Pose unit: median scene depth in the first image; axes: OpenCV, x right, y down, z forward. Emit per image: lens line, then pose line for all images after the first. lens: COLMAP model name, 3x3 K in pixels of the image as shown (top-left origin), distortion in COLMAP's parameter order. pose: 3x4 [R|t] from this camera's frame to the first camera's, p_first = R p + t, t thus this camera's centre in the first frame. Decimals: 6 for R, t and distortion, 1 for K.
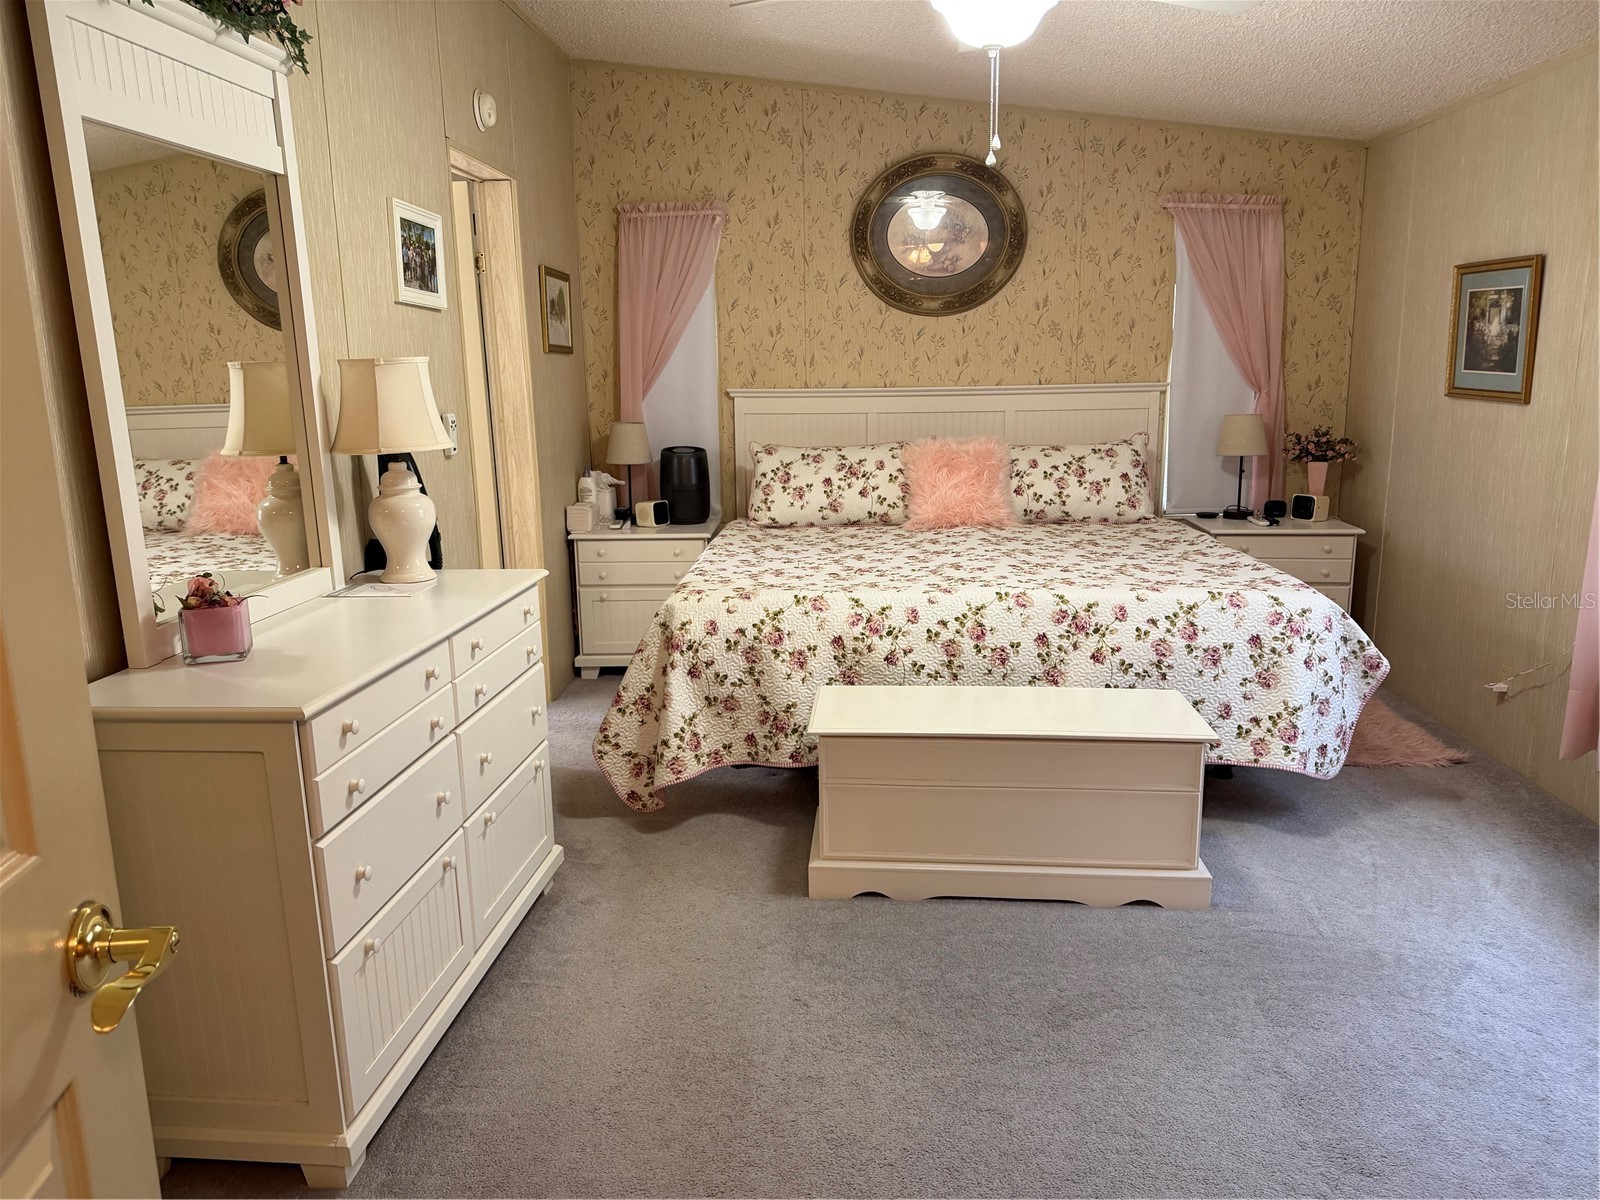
lens RADIAL K [[1128.8, 0, 789.1], [0, 1128.8, 612.1], [0, 0, 1]] dist [0.060717, -0.075893]
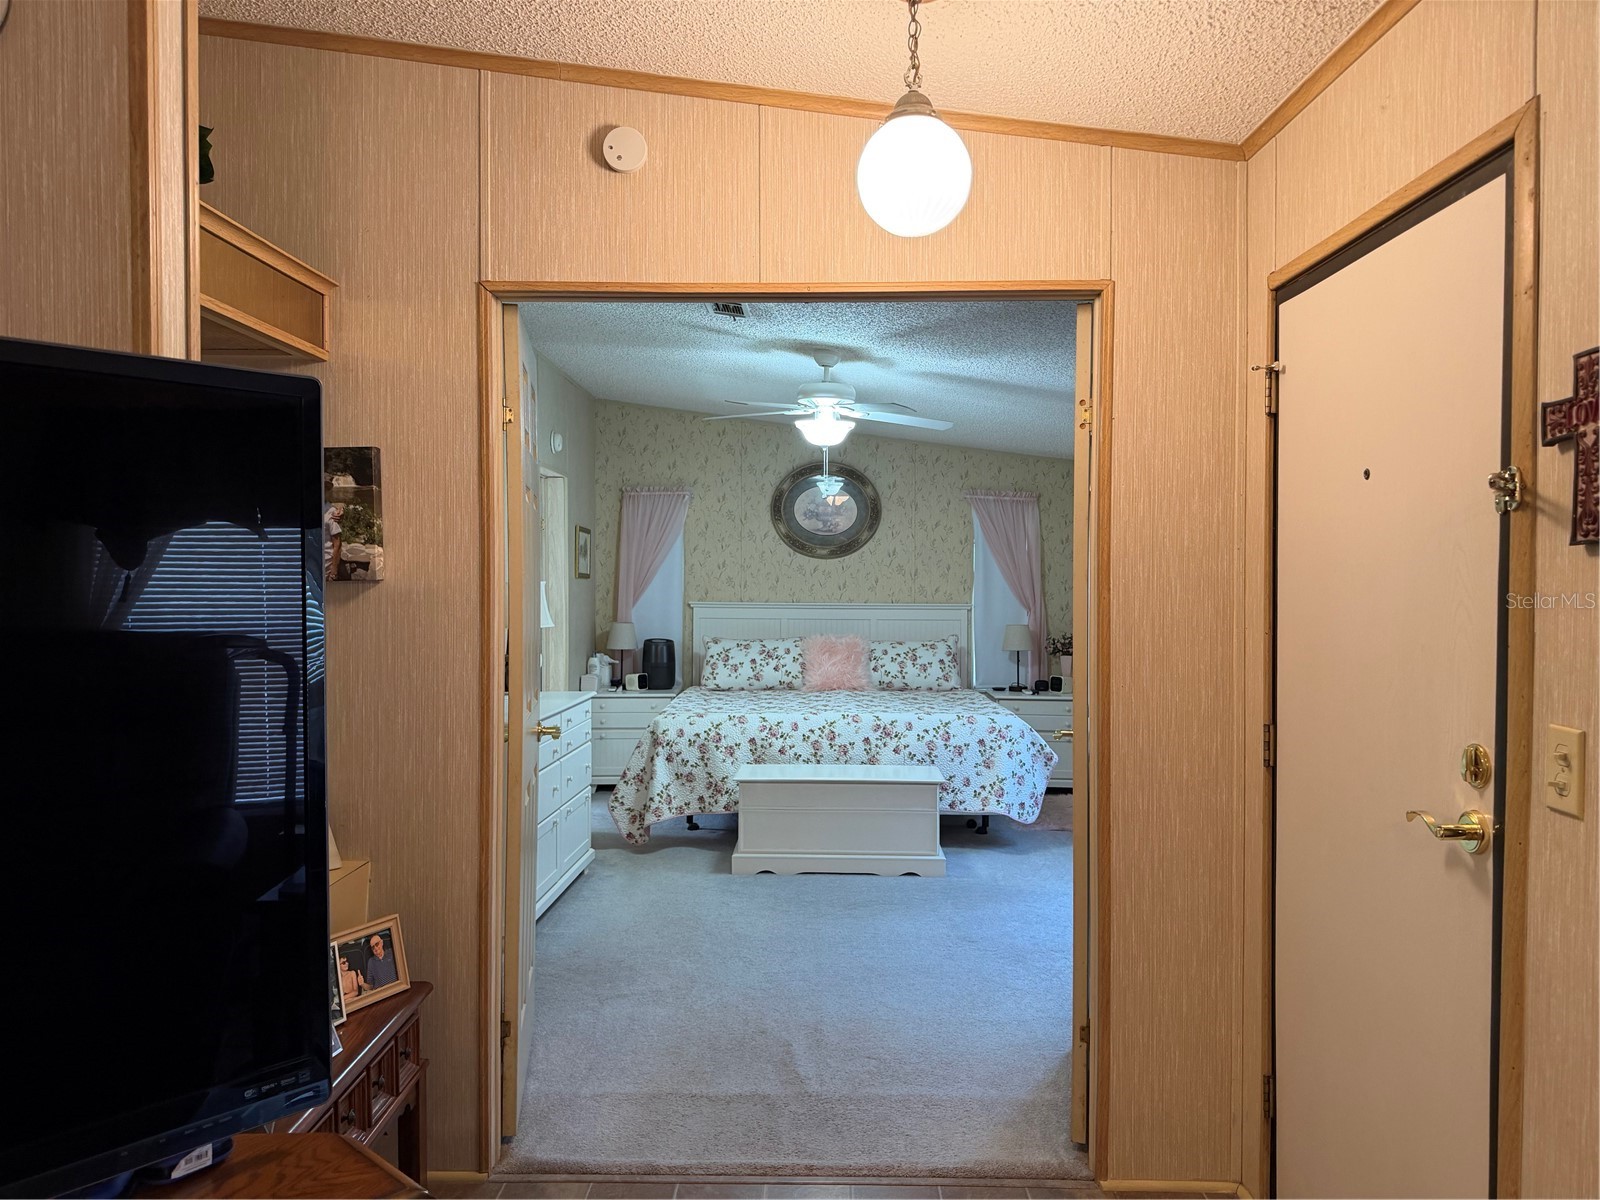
lens RADIAL K [[1128.8, 0, 801.1], [0, 1128.8, 589.2], [0, 0, 1]] dist [0.060717, -0.075893]
pose [[0.998182, 0.019611, 0.056985, 0.009600], [-0.007140, 0.977396, -0.211294, 0.114890], [-0.059840, 0.210504, 0.975760, -0.537494]]
